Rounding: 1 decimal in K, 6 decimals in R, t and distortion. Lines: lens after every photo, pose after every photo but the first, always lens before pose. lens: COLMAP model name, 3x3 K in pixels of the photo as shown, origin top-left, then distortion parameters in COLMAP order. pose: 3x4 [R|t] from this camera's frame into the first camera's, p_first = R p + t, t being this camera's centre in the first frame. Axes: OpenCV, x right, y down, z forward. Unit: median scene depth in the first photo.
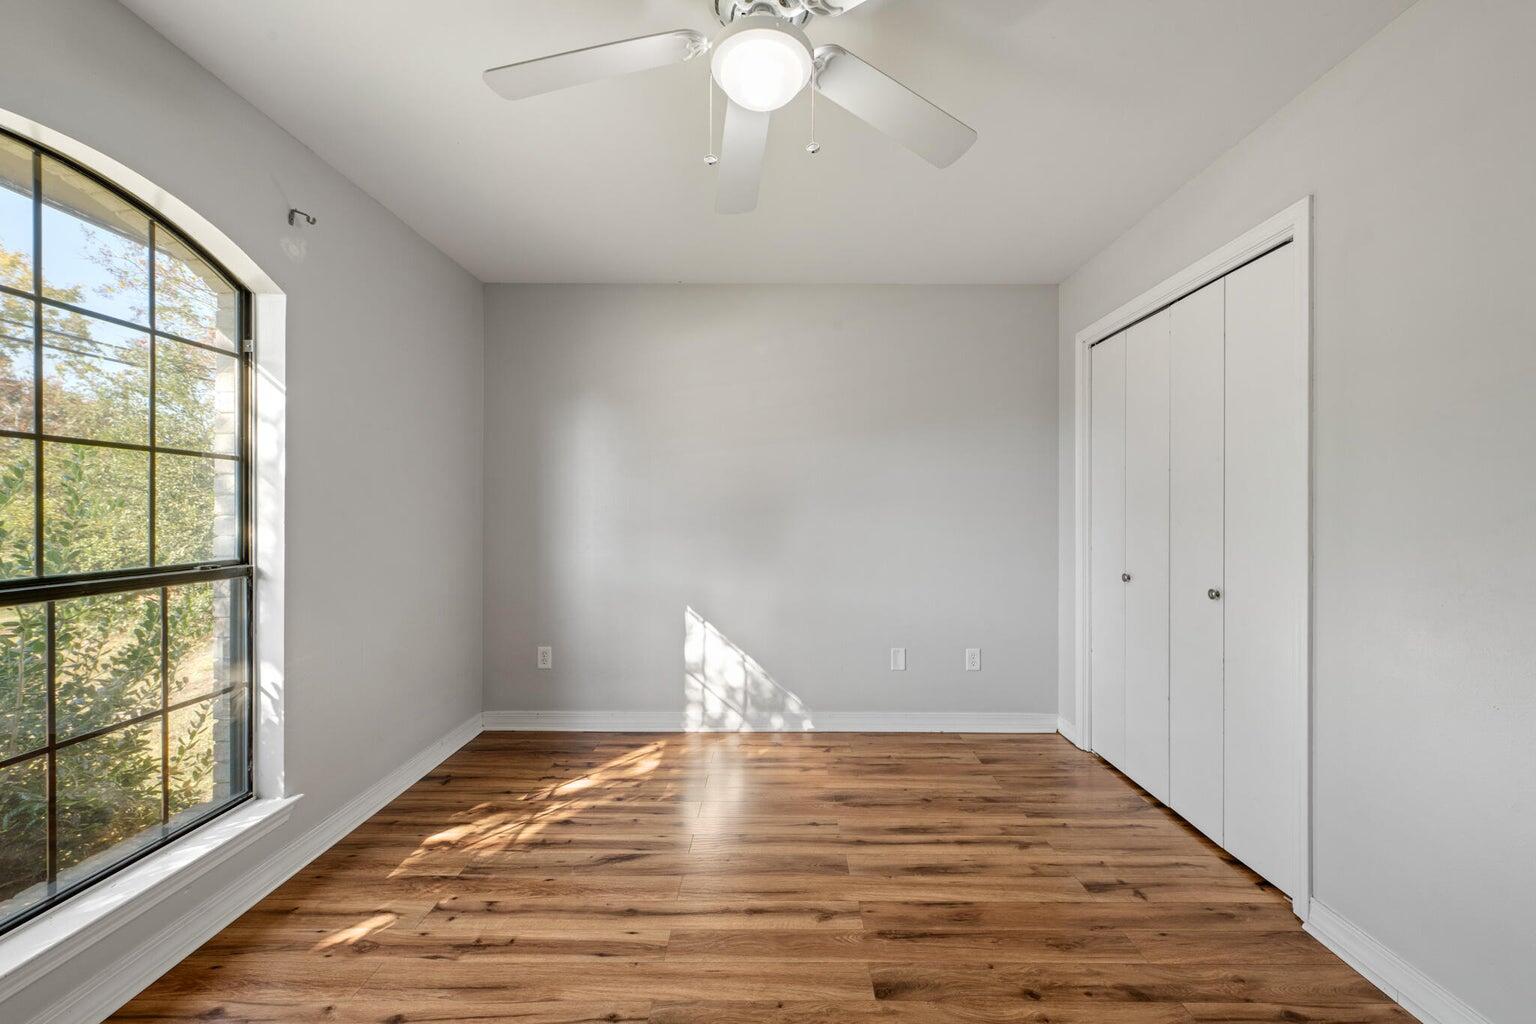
lens RADIAL K [[606.7, 0, 773.4], [0, 606.7, 506.0], [0, 0, 1]] dist [0.002445, -0.000594]
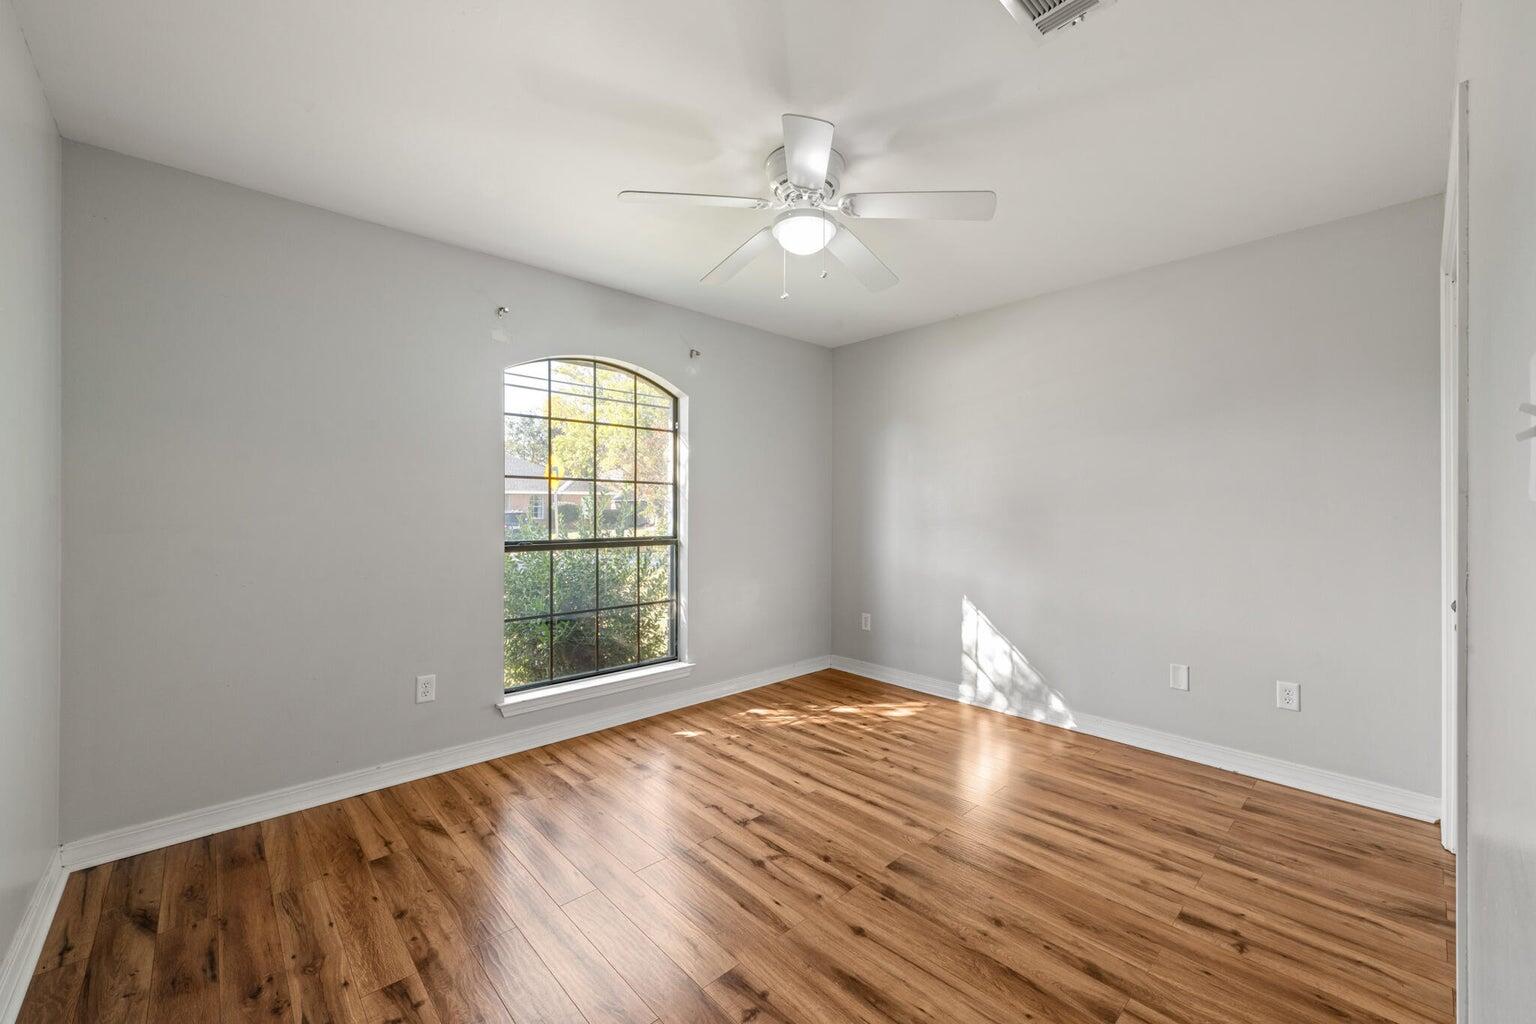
lens RADIAL K [[606.7, 0, 773.4], [0, 606.7, 506.0], [0, 0, 1]] dist [0.002445, -0.000594]
pose [[0.684335, -0.004366, -0.729155, 0.685371], [0.002299, 0.999990, -0.003830, 0.000092], [0.729164, 0.000945, 0.684338, -0.086445]]
